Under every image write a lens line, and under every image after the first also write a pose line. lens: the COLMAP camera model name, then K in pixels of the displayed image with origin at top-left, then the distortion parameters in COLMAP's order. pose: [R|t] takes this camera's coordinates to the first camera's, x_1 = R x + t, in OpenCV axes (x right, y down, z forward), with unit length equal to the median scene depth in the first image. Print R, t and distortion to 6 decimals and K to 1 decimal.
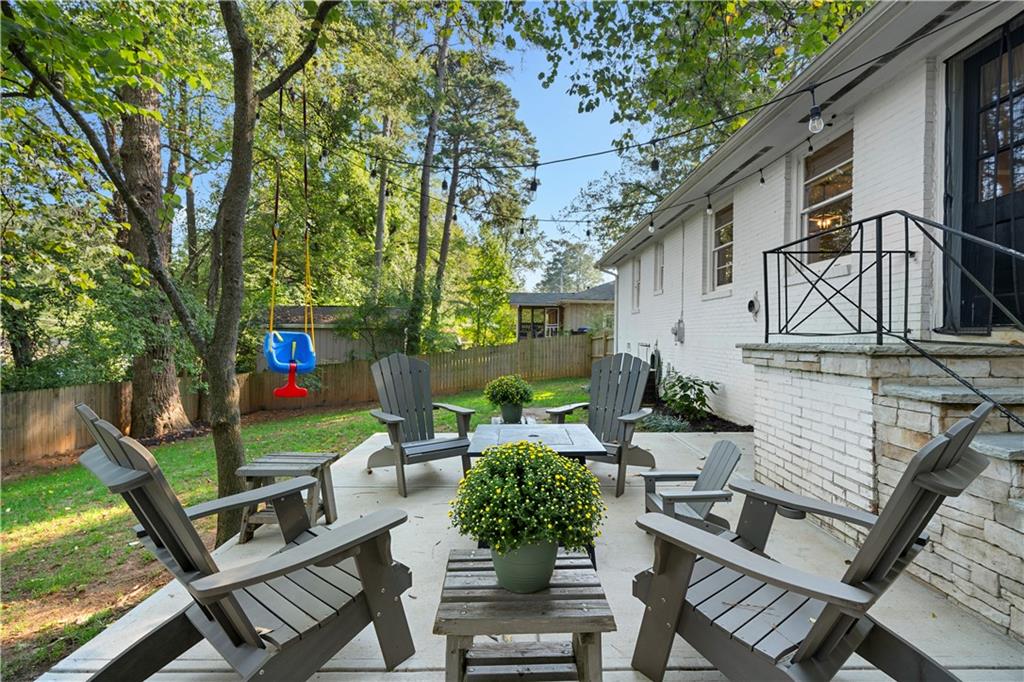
lens RADIAL K [[477.8, 0, 509.3], [0, 477.8, 329.4], [0, 0, 1]] dist [-0.006341, 0.001087]
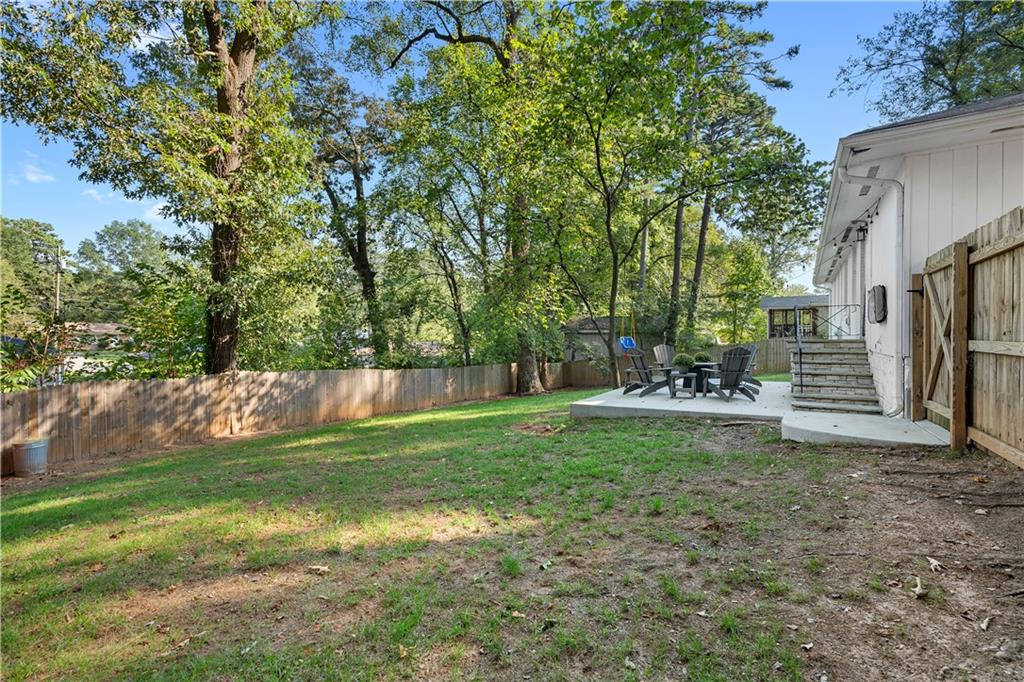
lens RADIAL K [[477.8, 0, 509.3], [0, 477.8, 329.4], [0, 0, 1]] dist [-0.006341, 0.001087]
pose [[0.862446, -0.017681, -0.505841, 0.040642], [0.015904, 0.999843, -0.007831, -0.002912], [0.505899, -0.001291, 0.862591, -0.180338]]
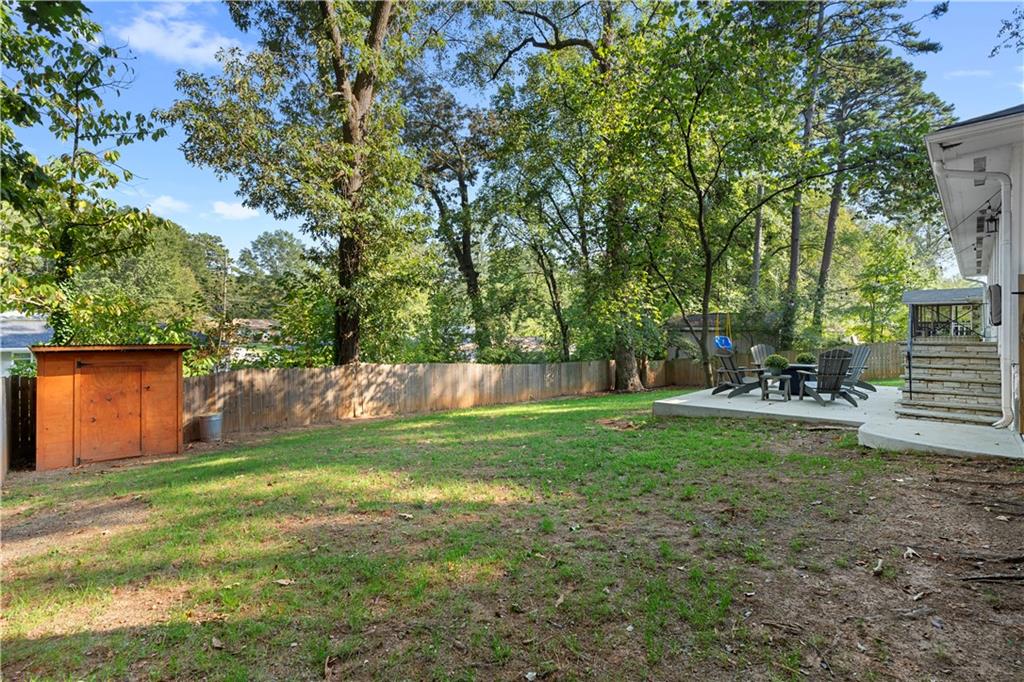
lens RADIAL K [[477.8, 0, 509.3], [0, 477.8, 329.4], [0, 0, 1]] dist [-0.006341, 0.001087]
pose [[0.731544, -0.007762, -0.681751, 0.054251], [0.009712, 0.999952, -0.000964, -0.004265], [0.681726, -0.005916, 0.731584, -0.186182]]
